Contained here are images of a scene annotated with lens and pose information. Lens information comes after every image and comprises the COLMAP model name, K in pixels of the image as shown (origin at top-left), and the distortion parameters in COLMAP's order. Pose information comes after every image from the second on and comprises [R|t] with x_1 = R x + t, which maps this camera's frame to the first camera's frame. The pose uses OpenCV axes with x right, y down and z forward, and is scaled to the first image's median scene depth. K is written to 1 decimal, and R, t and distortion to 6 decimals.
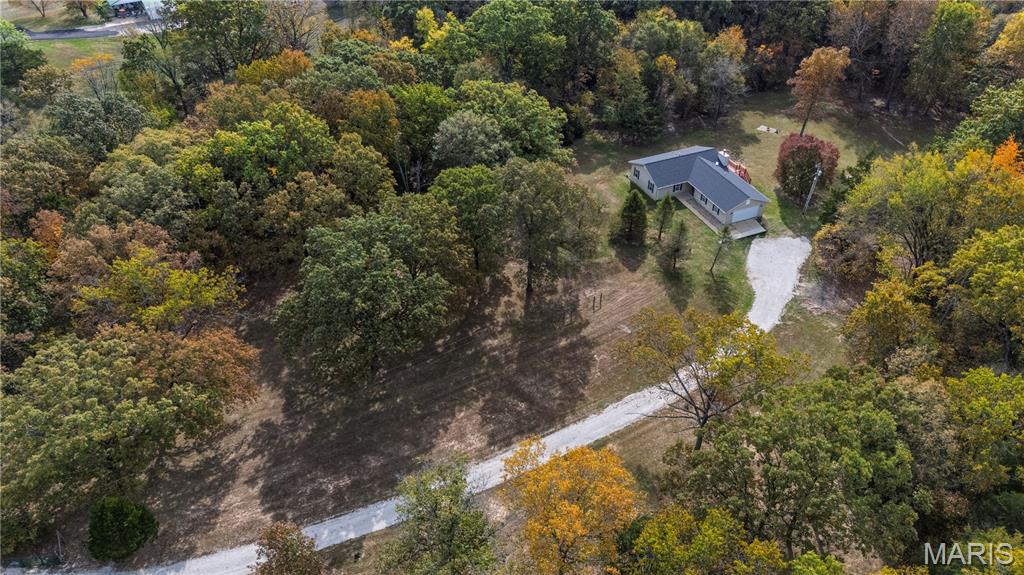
lens RADIAL K [[784.0, 0, 497.4], [0, 784.0, 294.9], [0, 0, 1]] dist [0.081996, -0.072271]
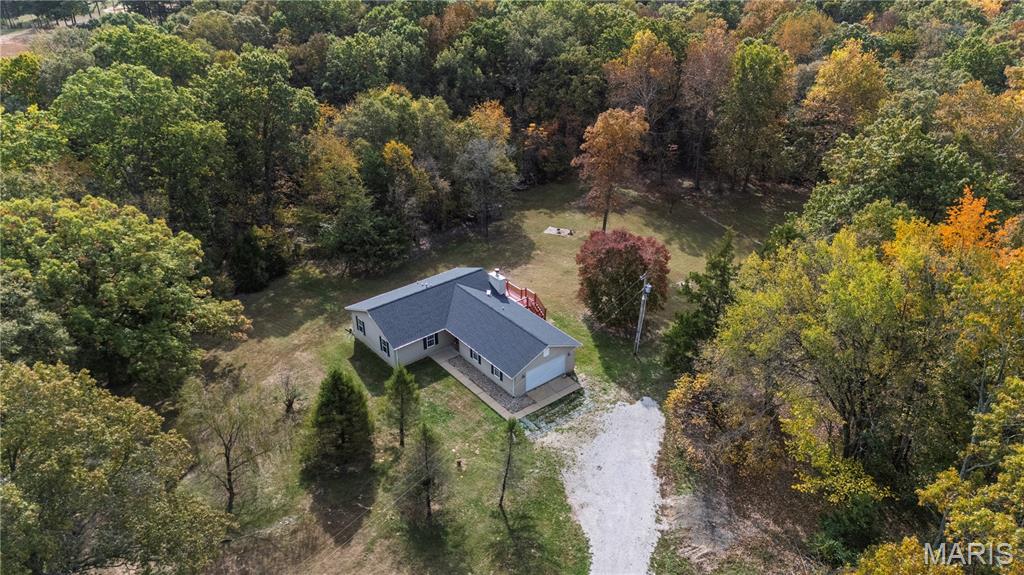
lens RADIAL K [[784.0, 0, 505.8], [0, 784.0, 292.1], [0, 0, 1]] dist [0.081996, -0.072271]
pose [[0.962148, -0.136023, 0.236154, 0.147076], [0.171684, 0.975494, -0.137605, -0.080605], [-0.211649, 0.172940, 0.961923, 0.413797]]
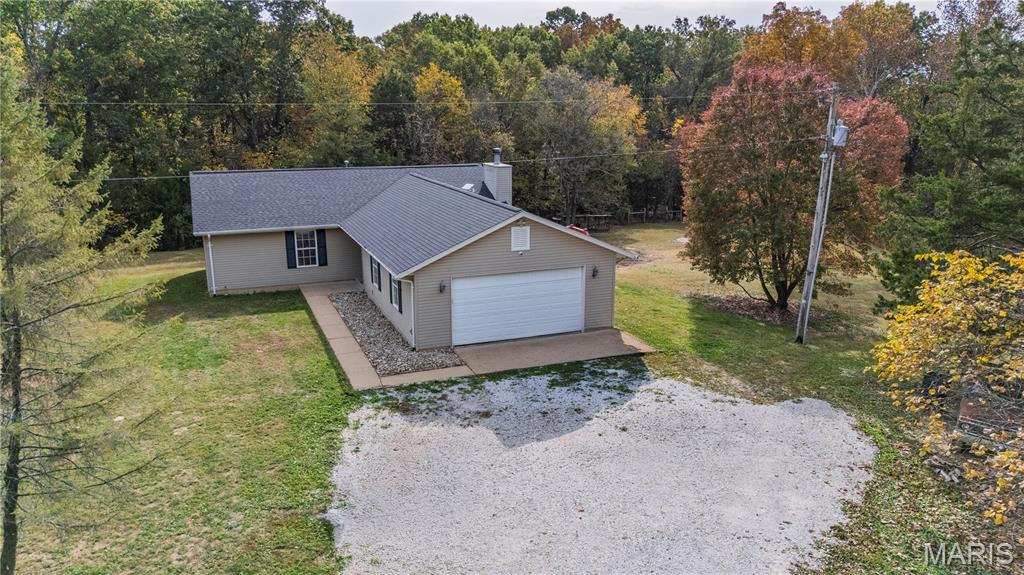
lens RADIAL K [[784.0, 0, 504.7], [0, 784.0, 290.1], [0, 0, 1]] dist [0.081996, -0.072271]
pose [[0.999914, 0.012977, -0.001866, 0.290183], [-0.012608, 0.912739, -0.408349, -0.019474], [-0.003596, 0.408337, 0.912824, 0.757621]]
